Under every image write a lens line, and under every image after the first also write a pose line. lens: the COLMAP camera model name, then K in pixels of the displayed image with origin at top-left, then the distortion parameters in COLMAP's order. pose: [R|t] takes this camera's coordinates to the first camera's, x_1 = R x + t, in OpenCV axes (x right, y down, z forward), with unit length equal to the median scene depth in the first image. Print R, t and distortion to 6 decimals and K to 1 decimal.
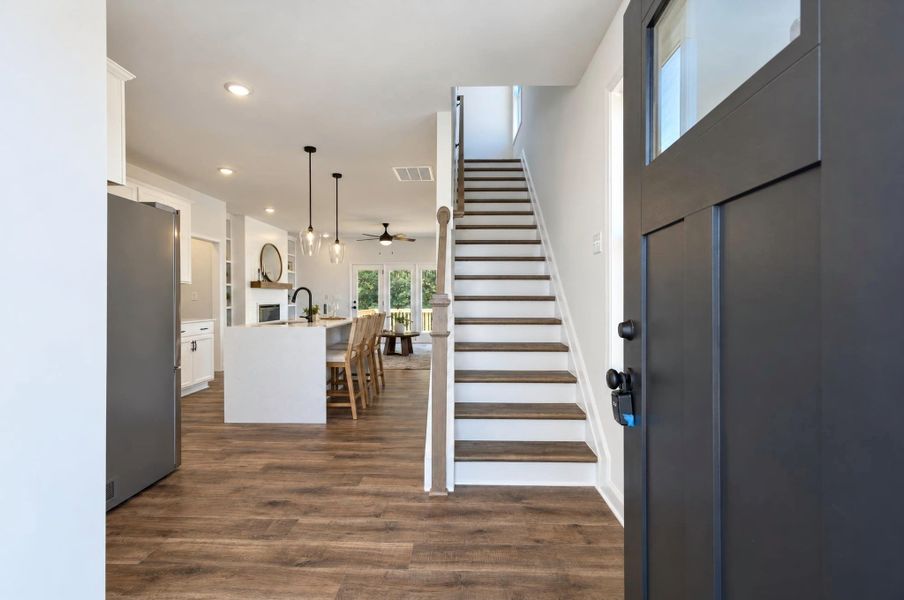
lens RADIAL K [[633.5, 0, 452.0], [0, 633.5, 300.0], [0, 0, 1]] dist [-0.028169, 0.010583]
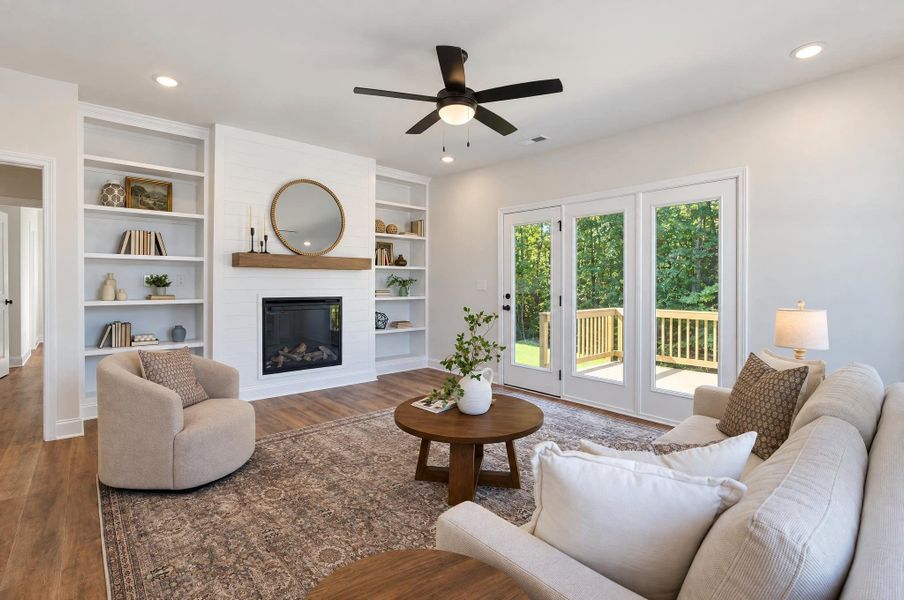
lens RADIAL K [[427.8, 0, 449.9], [0, 427.8, 284.4], [0, 0, 1]] dist [-0.002634, 0.000034]
pose [[0.660517, 0.002551, -0.750807, 0.050221], [-0.000208, 0.999995, 0.003215, -0.006501], [0.750811, -0.001967, 0.660514, 0.831918]]
